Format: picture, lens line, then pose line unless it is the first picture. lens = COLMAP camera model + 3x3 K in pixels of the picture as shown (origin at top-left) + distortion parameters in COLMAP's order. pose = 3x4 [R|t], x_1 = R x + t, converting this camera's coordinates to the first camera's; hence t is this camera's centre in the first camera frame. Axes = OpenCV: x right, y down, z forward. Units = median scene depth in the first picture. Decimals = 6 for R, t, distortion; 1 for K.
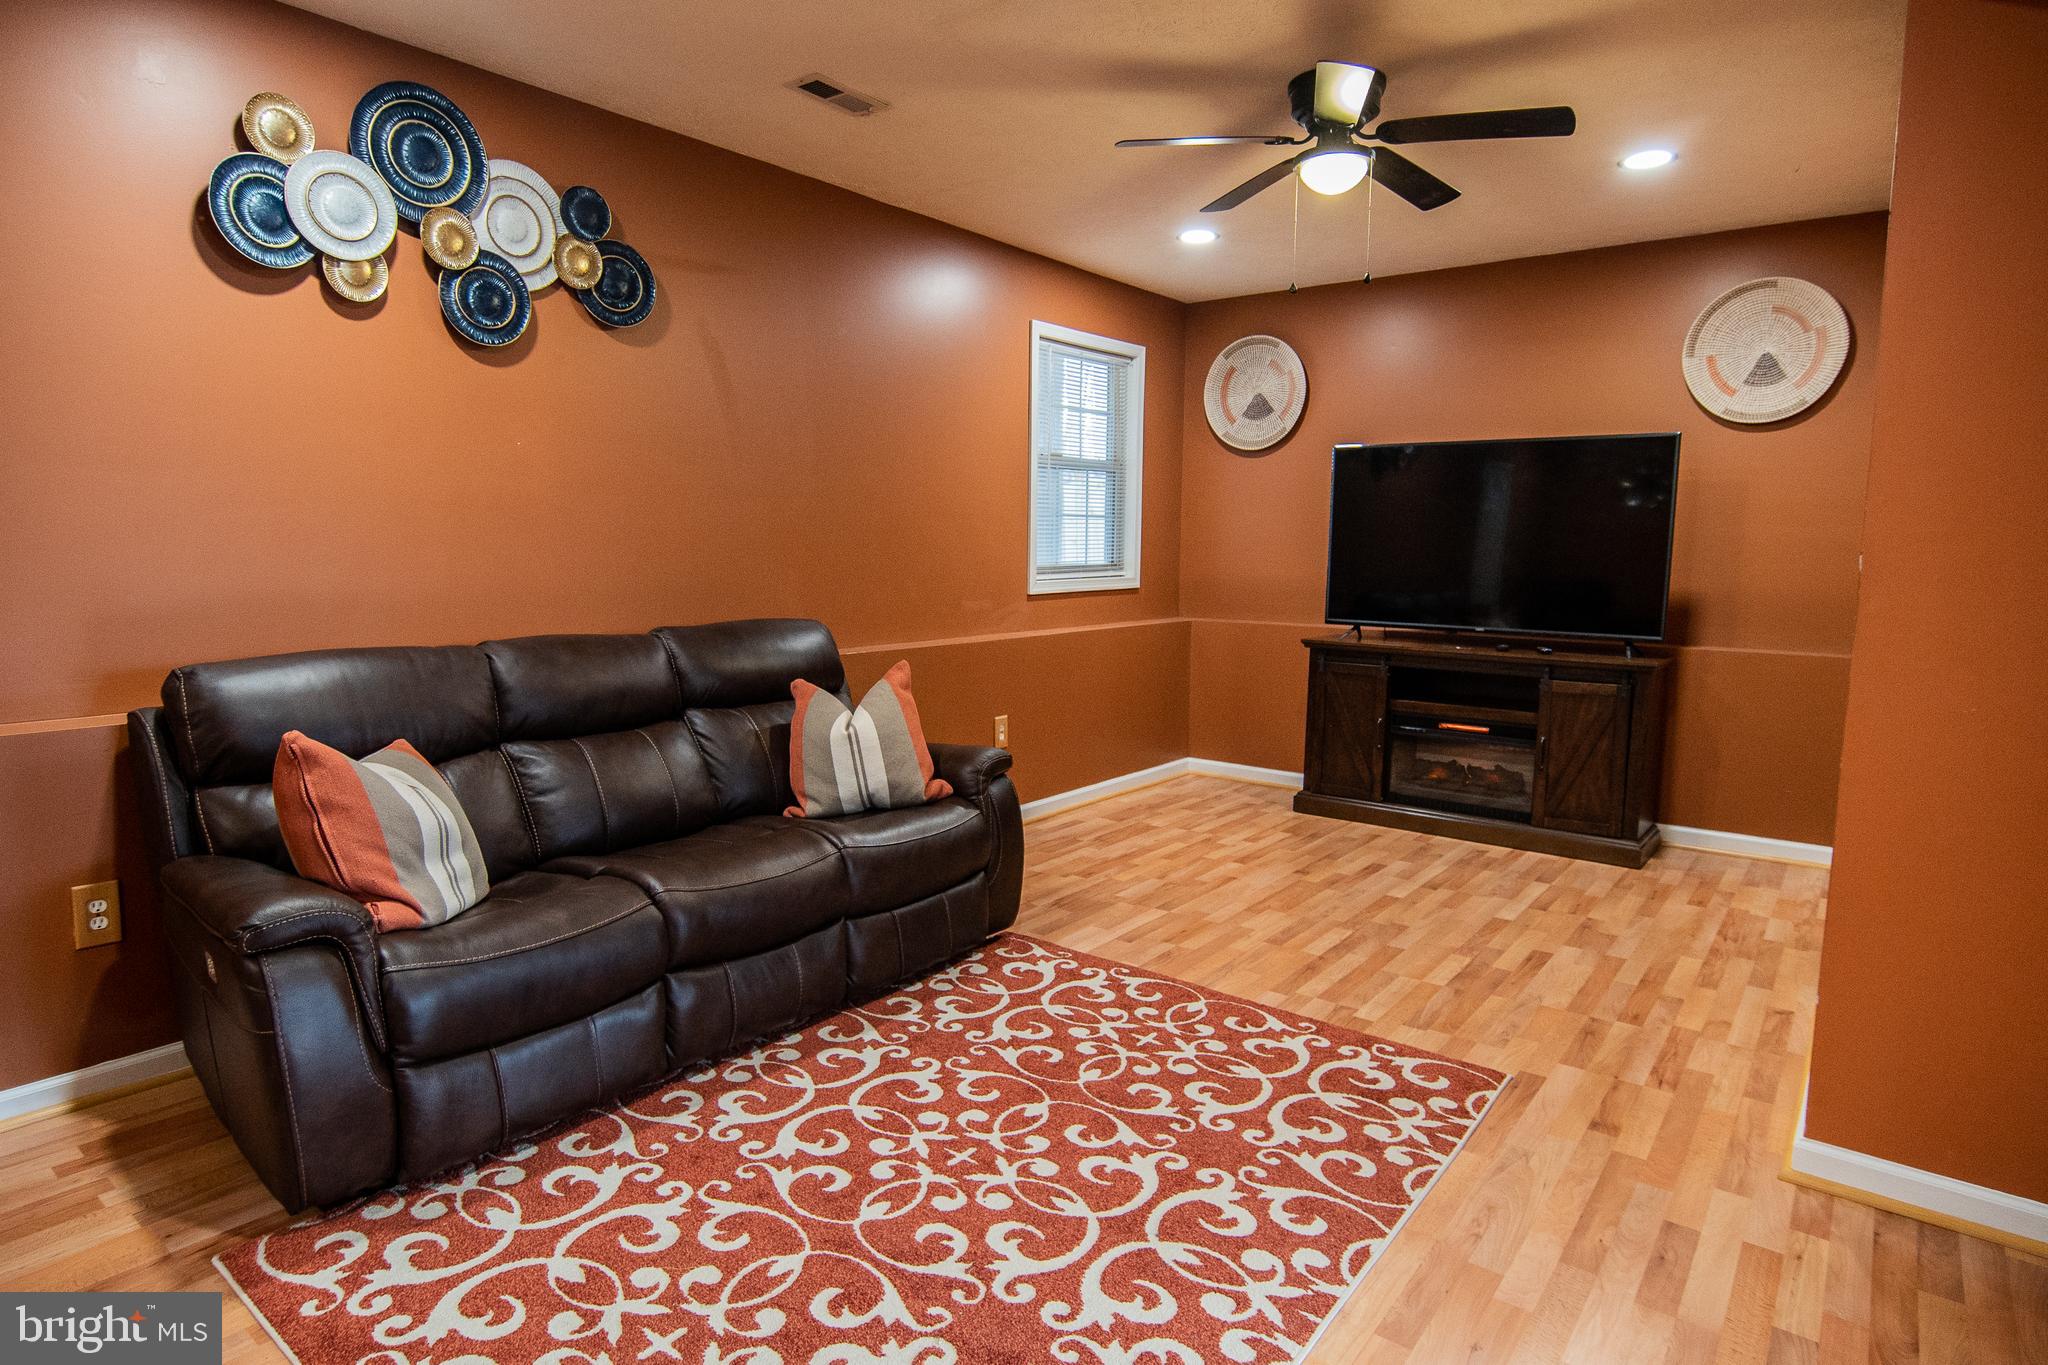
lens RADIAL K [[1115.9, 0, 1024.0], [0, 1115.9, 682.5], [0, 0, 1]] dist [-0.039854, 0.013684]
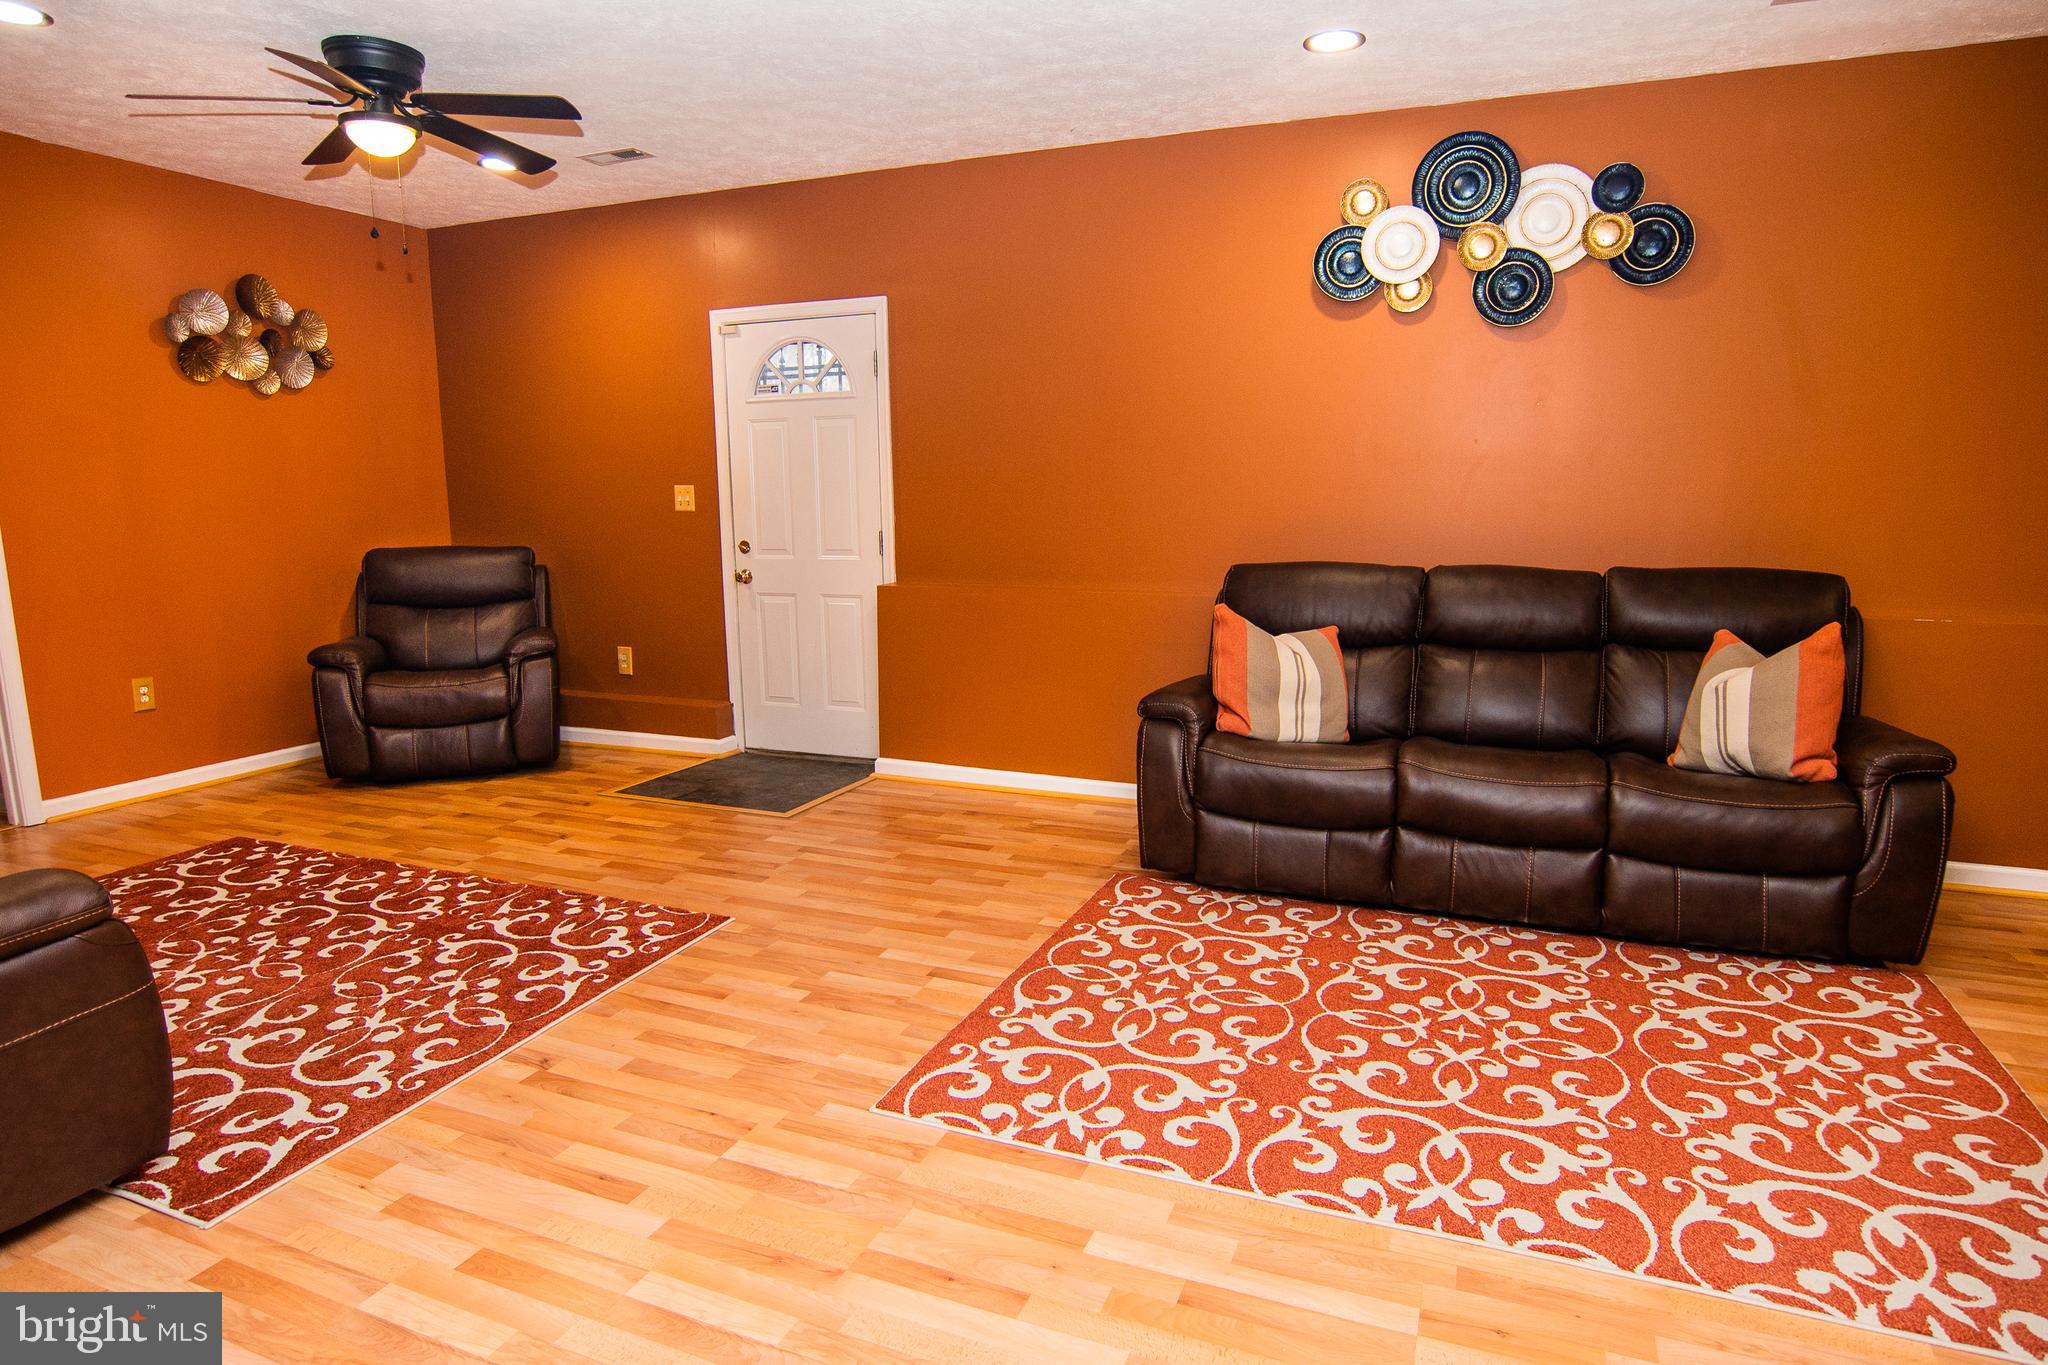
lens RADIAL K [[1144.9, 0, 1024.0], [0, 1144.9, 682.5], [0, 0, 1]] dist [-0.036753, 0.002255]
pose [[0.274106, 0.147925, -0.950255, 0.734981], [-0.110607, 0.986392, 0.121645, -0.013048], [0.955318, 0.071761, 0.286737, 0.186454]]
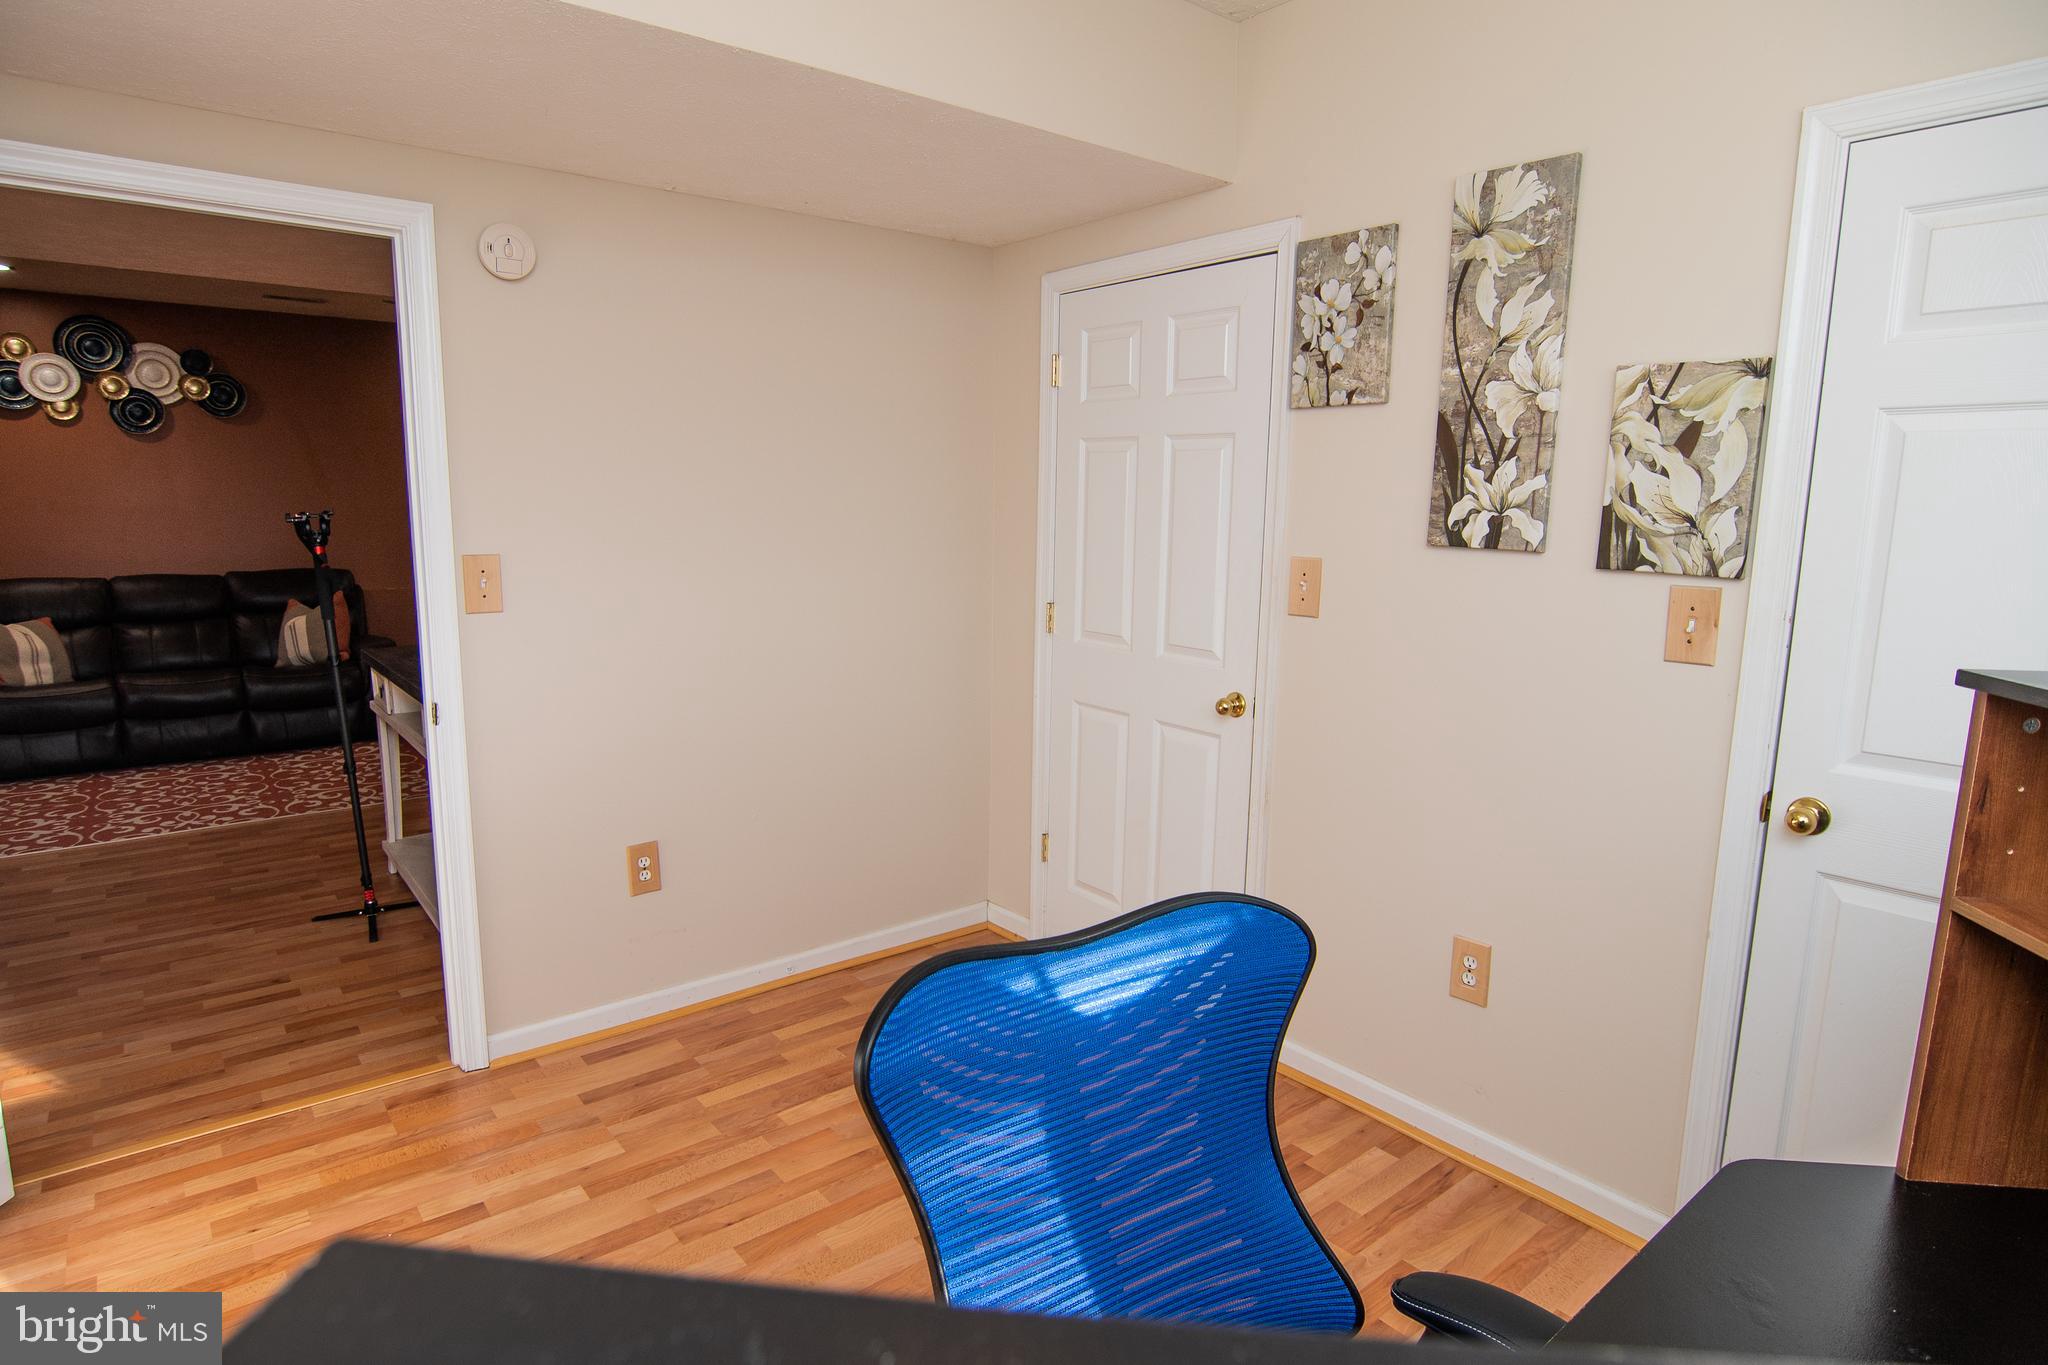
lens RADIAL K [[1115.9, 0, 1024.0], [0, 1115.9, 682.5], [0, 0, 1]] dist [-0.039854, 0.013684]
pose [[0.976094, 0.030600, -0.215186, 1.897398], [-0.022894, 0.999007, 0.038216, 0.051521], [0.216142, -0.032376, 0.975825, -0.781610]]
